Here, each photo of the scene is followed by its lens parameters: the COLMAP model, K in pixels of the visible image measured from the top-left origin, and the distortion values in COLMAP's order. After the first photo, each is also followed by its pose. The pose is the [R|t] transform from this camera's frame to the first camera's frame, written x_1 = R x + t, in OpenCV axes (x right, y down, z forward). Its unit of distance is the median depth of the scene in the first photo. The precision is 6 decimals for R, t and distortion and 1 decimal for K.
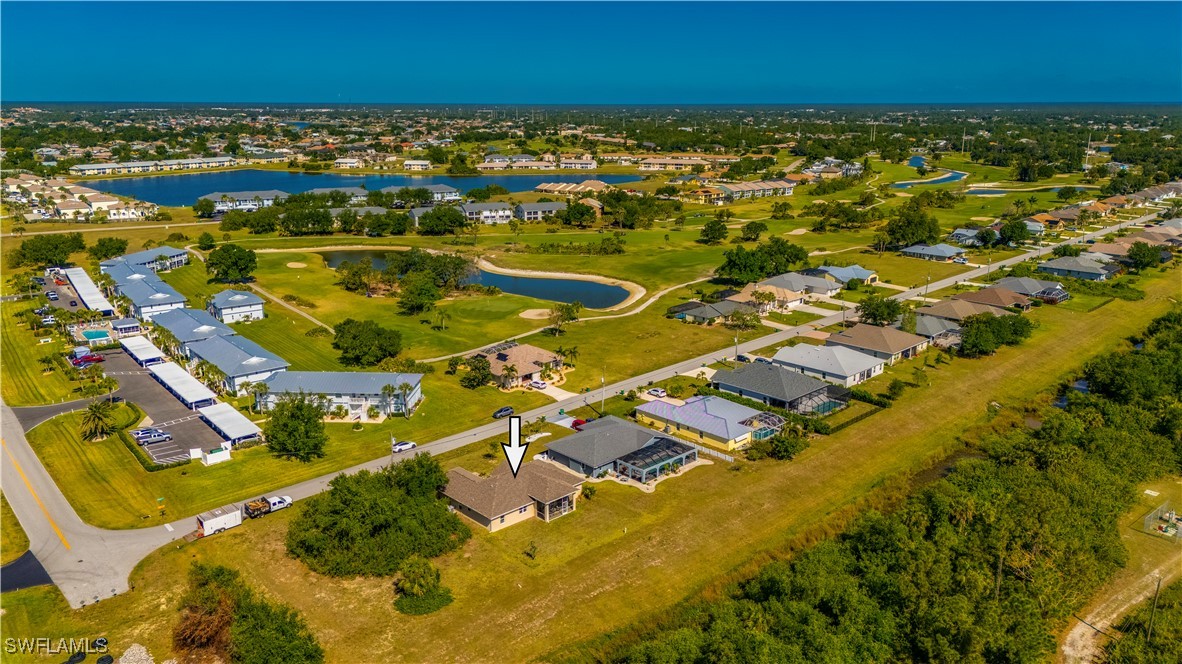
lens RADIAL K [[863.8, 0, 591.2], [0, 863.8, 334.5], [0, 0, 1]] dist [0.095679, -0.113435]
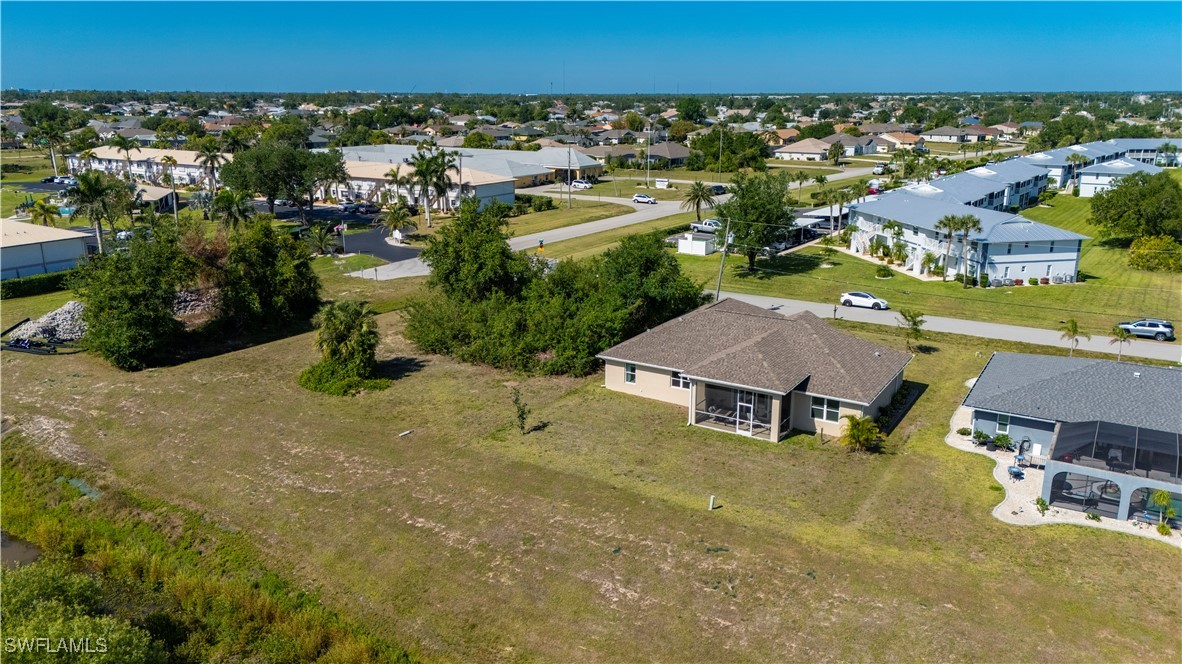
lens RADIAL K [[883.1, 0, 591.0], [0, 883.1, 332.0], [0, 0, 1]] dist [0.077306, -0.075920]
pose [[0.257563, 0.251061, -0.933075, 0.177843], [-0.253172, 0.949454, 0.185583, 0.056701], [0.932505, 0.188429, 0.308106, 0.437762]]
